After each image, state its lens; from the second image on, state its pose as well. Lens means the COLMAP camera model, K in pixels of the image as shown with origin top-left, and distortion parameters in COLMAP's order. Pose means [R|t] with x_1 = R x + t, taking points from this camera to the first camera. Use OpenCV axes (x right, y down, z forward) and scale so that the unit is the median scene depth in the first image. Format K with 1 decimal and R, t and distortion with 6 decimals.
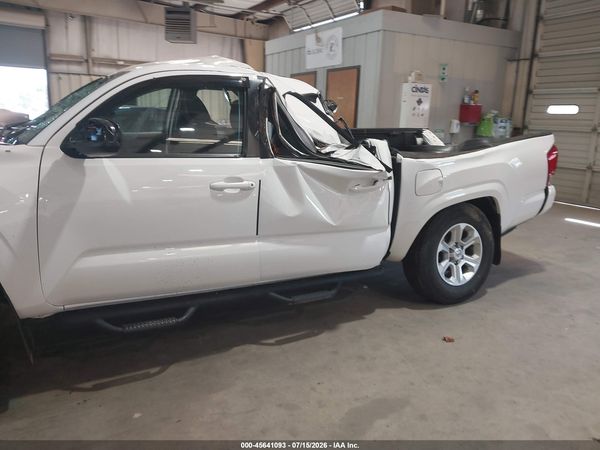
lens RADIAL K [[466.9, 0, 300.0], [0, 466.9, 225.0], [0, 0, 1]] dist [0.052609, -0.079280]
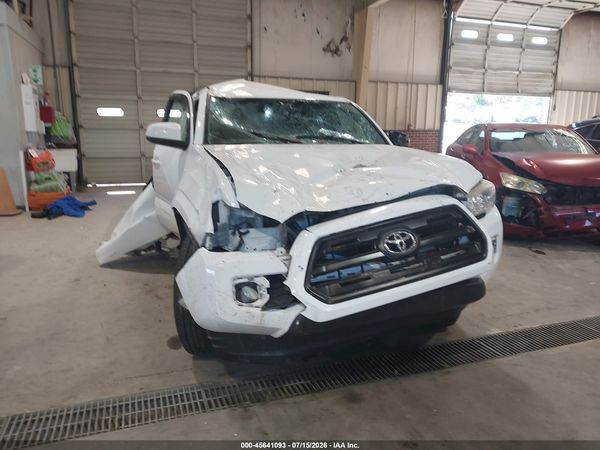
lens RADIAL K [[471.4, 0, 302.1], [0, 471.4, 221.8], [0, 0, 1]] dist [0.048592, -0.073994]
pose [[0.175419, -0.223472, 0.958795, -1.453310], [0.213153, 0.959417, 0.184618, -0.187331], [-0.961142, 0.171985, 0.215934, 0.609959]]
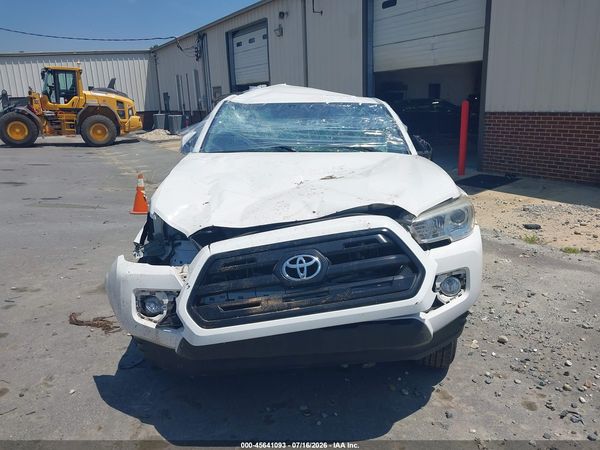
lens RADIAL K [[471.4, 0, 302.1], [0, 471.4, 221.8], [0, 0, 1]] dist [0.048592, -0.073994]
pose [[0.503011, -0.205697, 0.839445, -1.290907], [0.215187, 0.970486, 0.108863, -0.130691], [-0.837063, 0.125879, 0.532429, 0.326559]]
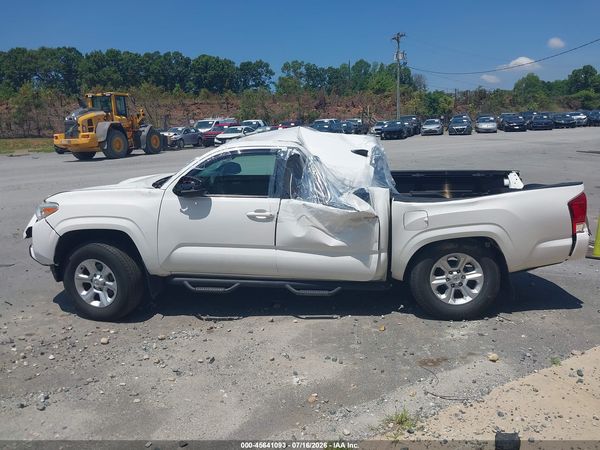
lens RADIAL K [[471.4, 0, 302.1], [0, 471.4, 221.8], [0, 0, 1]] dist [0.048592, -0.073994]
pose [[0.849080, 0.071794, -0.523363, 0.607114], [-0.097163, 0.995044, -0.021134, -0.026453], [0.519252, 0.068796, 0.851848, -0.245510]]
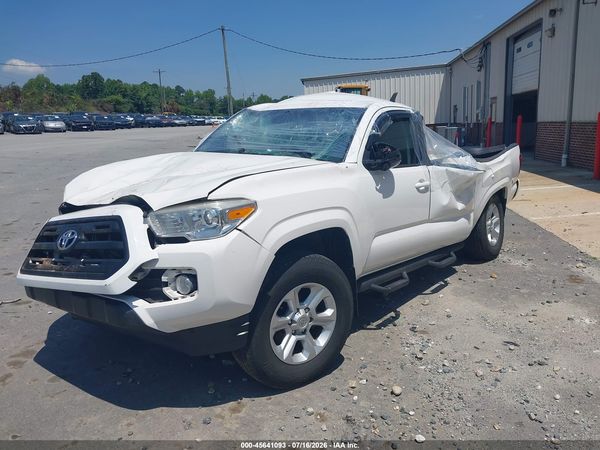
lens RADIAL K [[478.5, 0, 300.8], [0, 478.5, 223.5], [0, 0, 1]] dist [-0.011439, -0.004315]
pose [[0.924405, -0.090308, 0.370567, -0.739418], [0.106023, 0.994115, -0.022214, 0.019698], [-0.366381, 0.059823, 0.928540, -0.166170]]
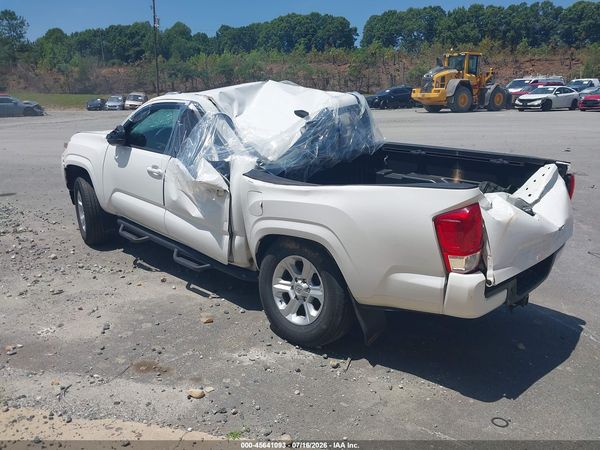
lens RADIAL K [[471.4, 0, 302.1], [0, 471.4, 221.8], [0, 0, 1]] dist [0.048592, -0.073994]
pose [[0.323829, 0.242434, -0.914527, 1.102026], [-0.231769, 0.957488, 0.171755, -0.221839], [0.917288, 0.156339, 0.366251, 0.628225]]
